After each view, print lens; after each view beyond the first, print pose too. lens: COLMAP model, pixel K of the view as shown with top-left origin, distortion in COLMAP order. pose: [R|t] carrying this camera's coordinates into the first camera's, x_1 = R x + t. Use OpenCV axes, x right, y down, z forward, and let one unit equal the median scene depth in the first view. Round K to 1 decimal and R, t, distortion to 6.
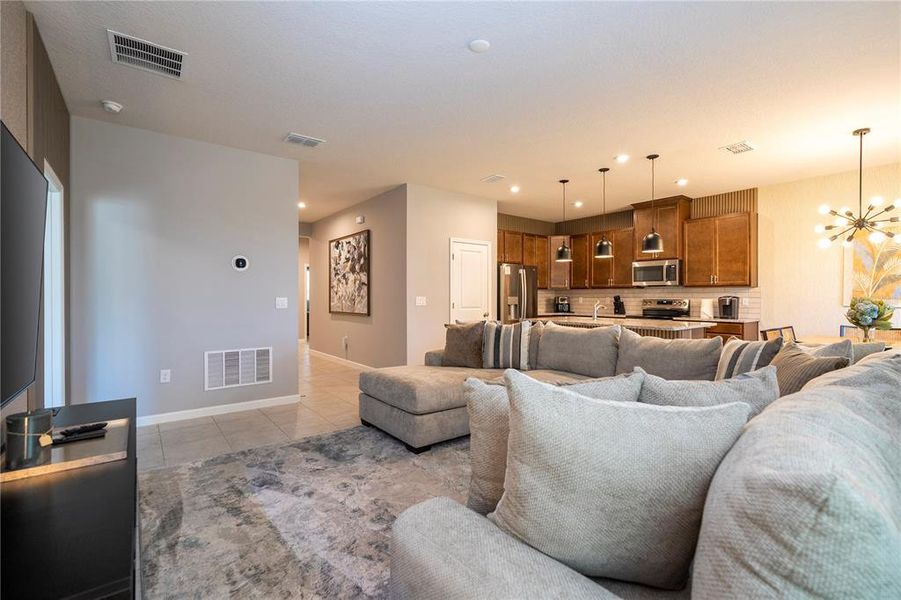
lens RADIAL K [[407.9, 0, 458.4], [0, 407.9, 298.5], [0, 0, 1]] dist [-0.000979, 0.000783]
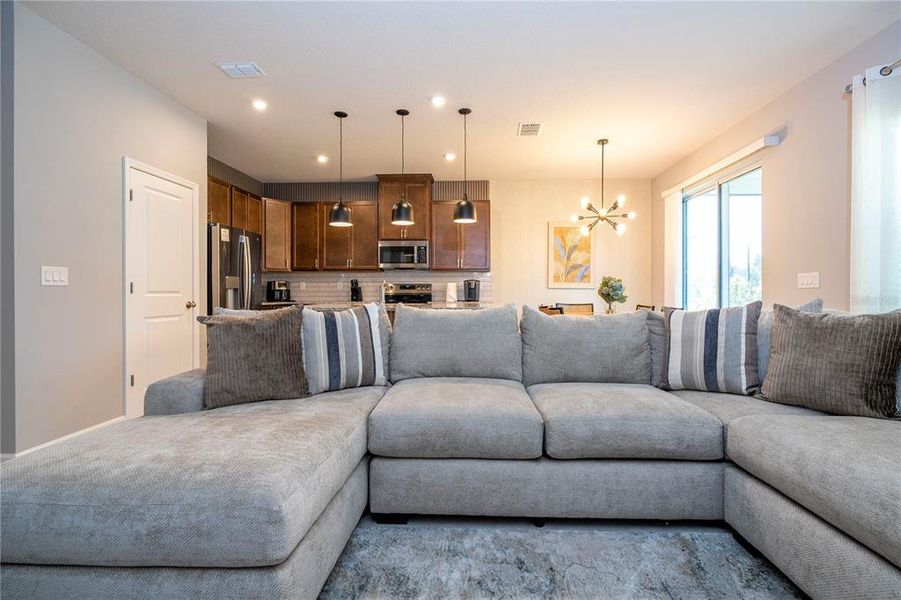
lens RADIAL K [[407.9, 0, 462.9], [0, 407.9, 290.8], [0, 0, 1]] dist [-0.000979, 0.000783]
pose [[0.649724, 0.000122, 0.760170, -0.129087], [0.006311, 0.999965, -0.005555, 0.026026], [-0.760144, 0.008407, 0.649701, 0.318724]]
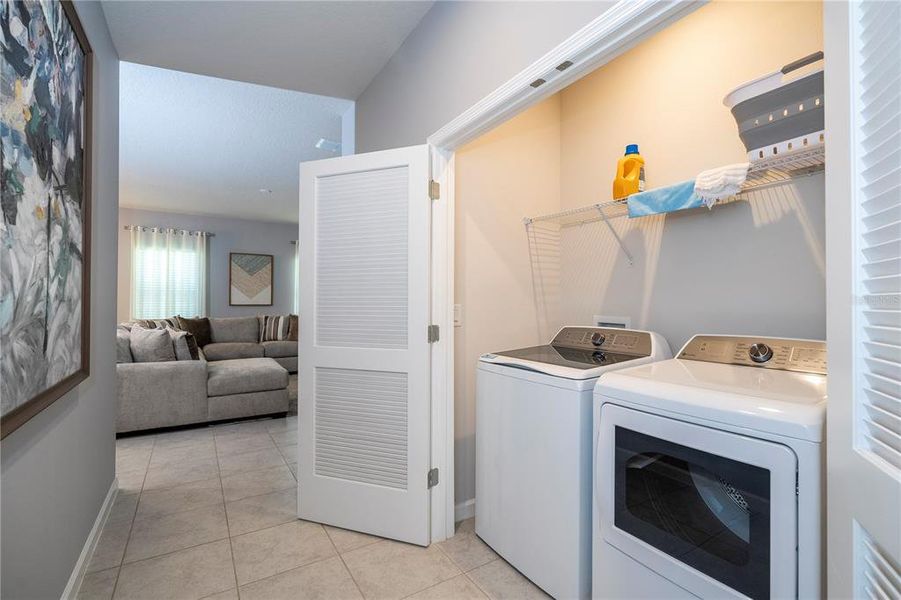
lens RADIAL K [[420.5, 0, 462.2], [0, 420.5, 300.3], [0, 0, 1]] dist [-0.002314, 0.001584]
pose [[-0.994681, -0.006110, 0.102824, -0.503268], [-0.006175, 0.999981, -0.000311, -0.007562], [-0.102820, -0.000945, -0.994700, 1.272862]]
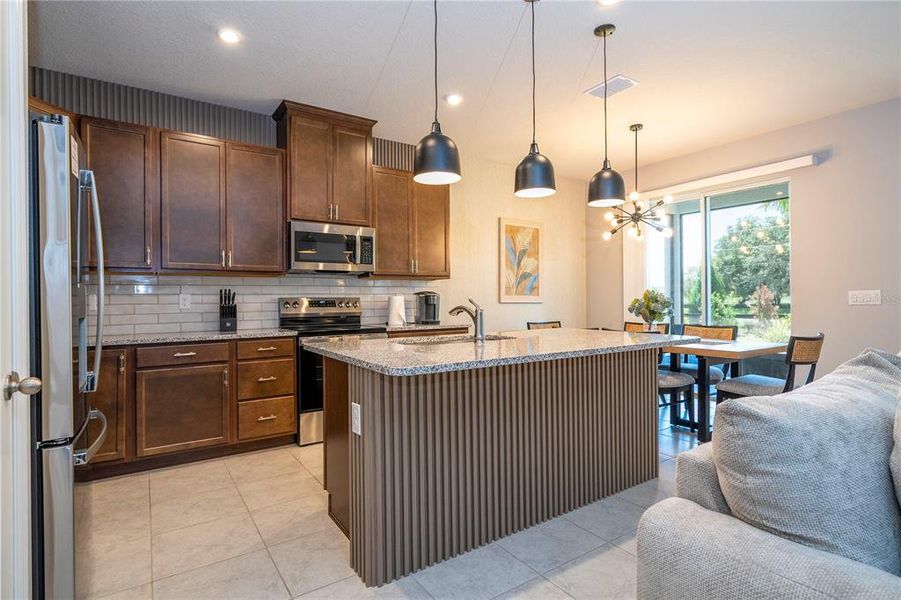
lens RADIAL K [[456.5, 0, 451.8], [0, 456.5, 300.6], [0, 0, 1]] dist [-0.007232, -0.001377]
pose [[0.076594, -0.004656, 0.997051, -0.105317], [0.014538, 0.999888, 0.003552, 0.007077], [-0.996956, 0.014223, 0.076653, 0.830430]]
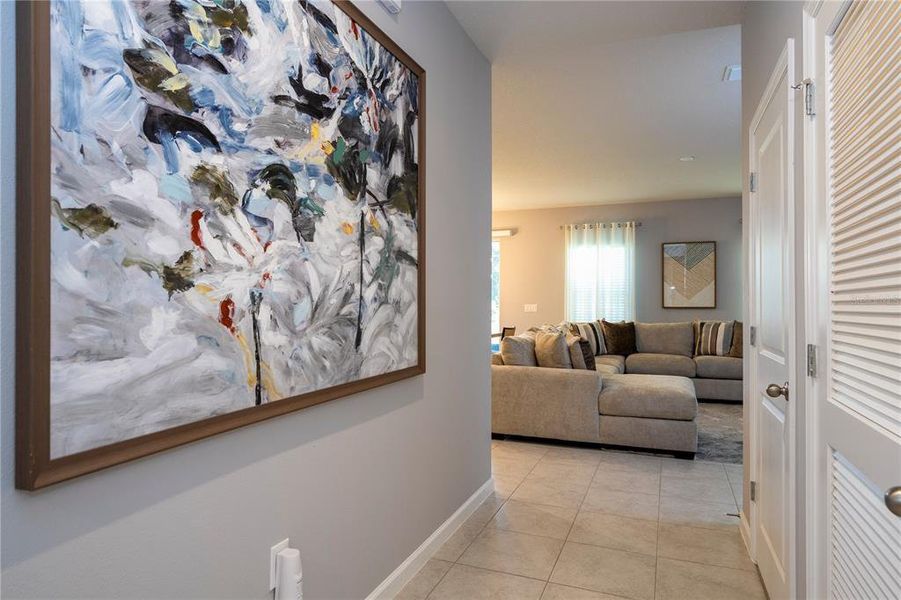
lens RADIAL K [[543.6, 0, 452.7], [0, 543.6, 297.5], [0, 0, 1]] dist [0.002098, -0.000202]
pose [[-0.495830, 0.005089, 0.868405, -0.575809], [0.001172, 0.999986, -0.005191, -0.007600], [-0.868419, -0.001556, -0.495829, 1.195654]]
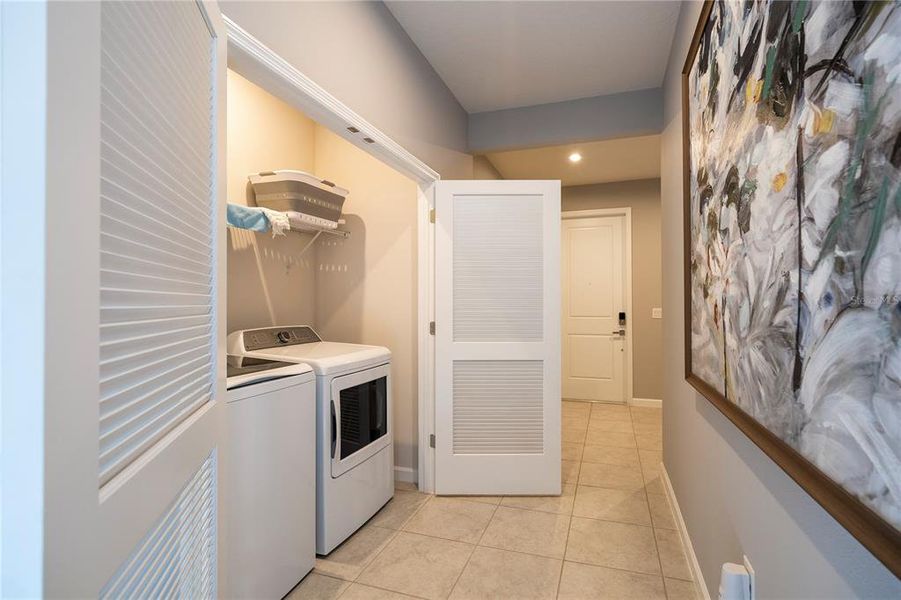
lens RADIAL K [[407.9, 0, 450.2], [0, 407.9, 298.0], [0, 0, 1]] dist [-0.000979, 0.000783]
pose [[0.503021, -0.015136, -0.864142, -0.223524], [-0.006611, 0.999750, -0.021360, -0.005431], [0.864249, 0.016457, 0.502795, 0.934911]]
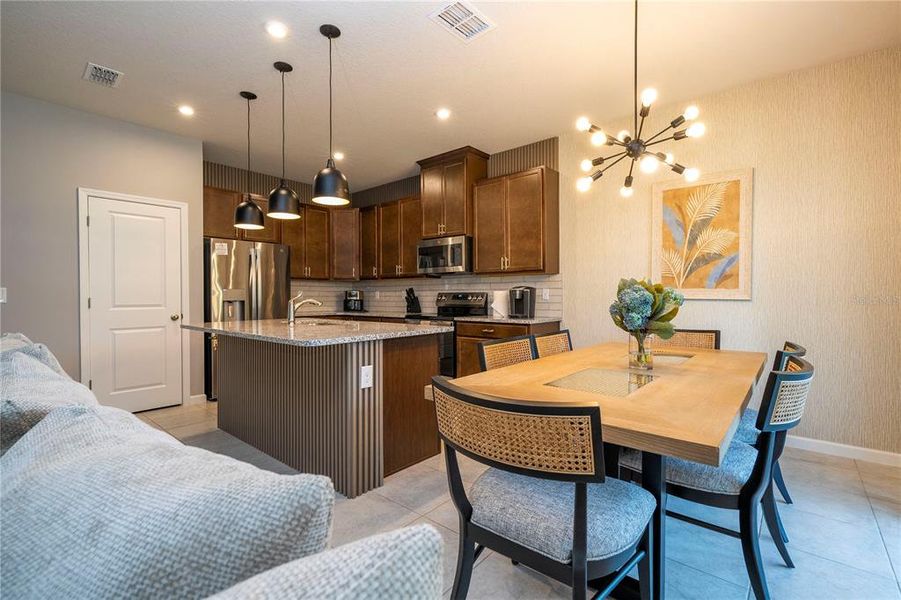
lens RADIAL K [[407.9, 0, 457.2], [0, 407.9, 299.4], [0, 0, 1]] dist [-0.000979, 0.000783]
pose [[0.981085, -0.006011, 0.193482, 0.383179], [0.005370, 0.999978, 0.003835, 0.012484], [-0.193501, -0.002724, 0.981096, 0.298333]]
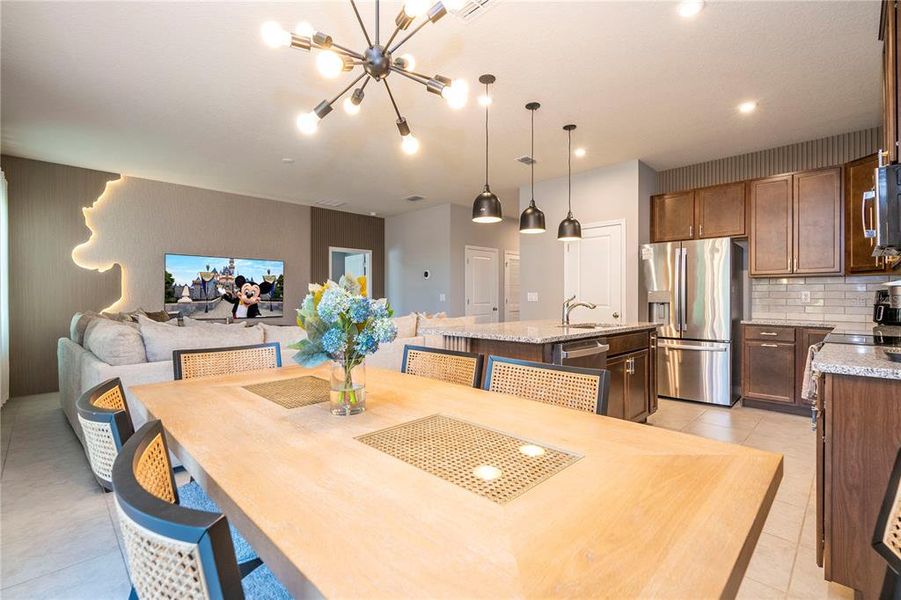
lens RADIAL K [[407.9, 0, 457.2], [0, 407.9, 298.6], [0, 0, 1]] dist [-0.000979, 0.000783]
pose [[0.113474, 0.000824, -0.993541, 0.815776], [-0.005285, 0.999986, 0.000226, 0.010742], [0.993527, 0.005225, 0.113477, 0.630000]]
